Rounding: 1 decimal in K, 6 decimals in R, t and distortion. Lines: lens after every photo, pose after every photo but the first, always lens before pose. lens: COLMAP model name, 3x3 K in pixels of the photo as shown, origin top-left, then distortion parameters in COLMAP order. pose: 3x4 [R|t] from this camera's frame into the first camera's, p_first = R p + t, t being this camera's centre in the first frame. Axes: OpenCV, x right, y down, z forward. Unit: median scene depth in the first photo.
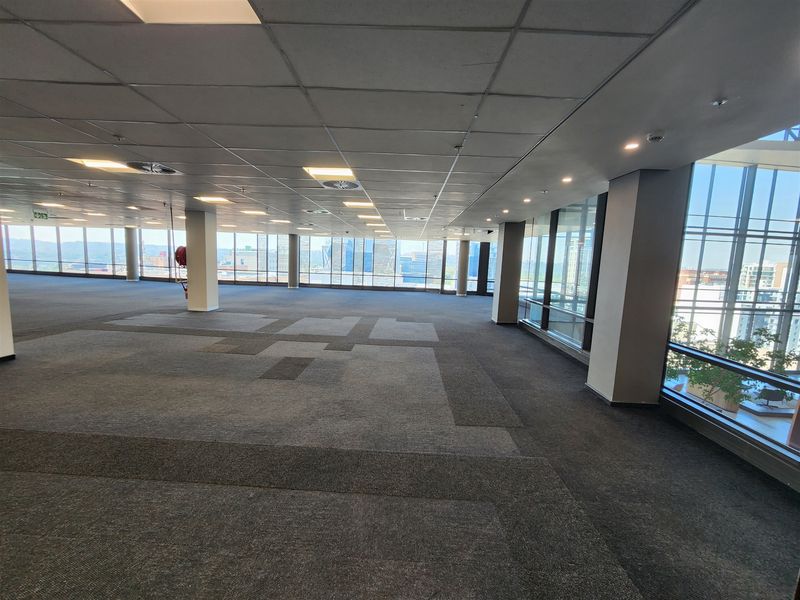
lens RADIAL K [[328.4, 0, 397.9], [0, 328.4, 301.1], [0, 0, 1]] dist [0.000377, 0.000362]
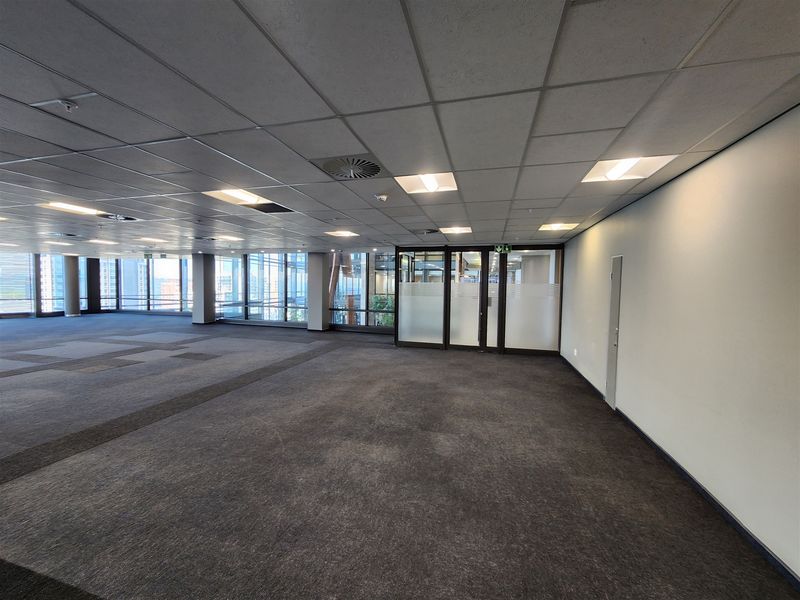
lens RADIAL K [[328.4, 0, 397.9], [0, 328.4, 301.1], [0, 0, 1]] dist [0.000377, 0.000362]
pose [[0.248516, -0.082911, 0.965073, -1.303094], [0.108943, 0.992401, 0.057205, -0.033298], [-0.962482, 0.090921, 0.255660, -0.280181]]
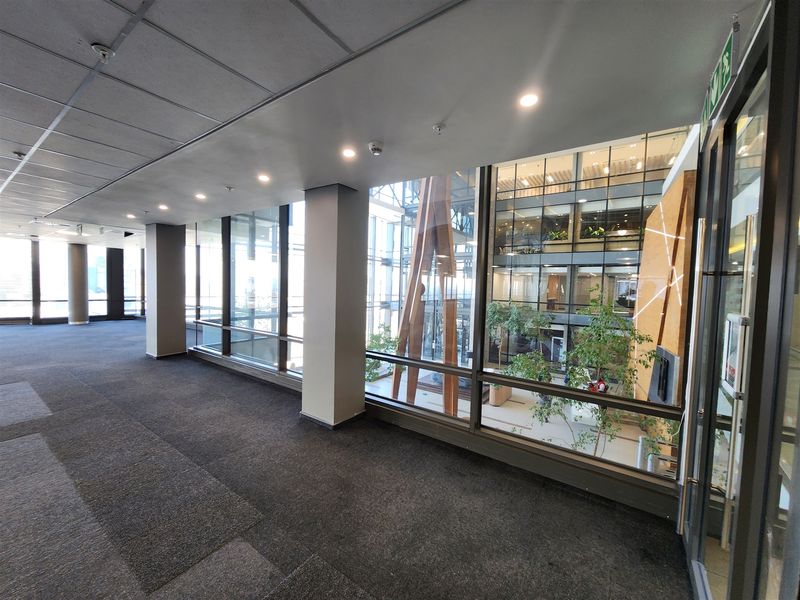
lens RADIAL K [[328.4, 0, 397.9], [0, 328.4, 301.1], [0, 0, 1]] dist [0.000377, 0.000362]
pose [[0.556514, -0.064084, 0.828363, -0.001406], [0.094822, 0.995405, 0.013303, -0.027911], [-0.825410, 0.071144, 0.560033, 0.196462]]
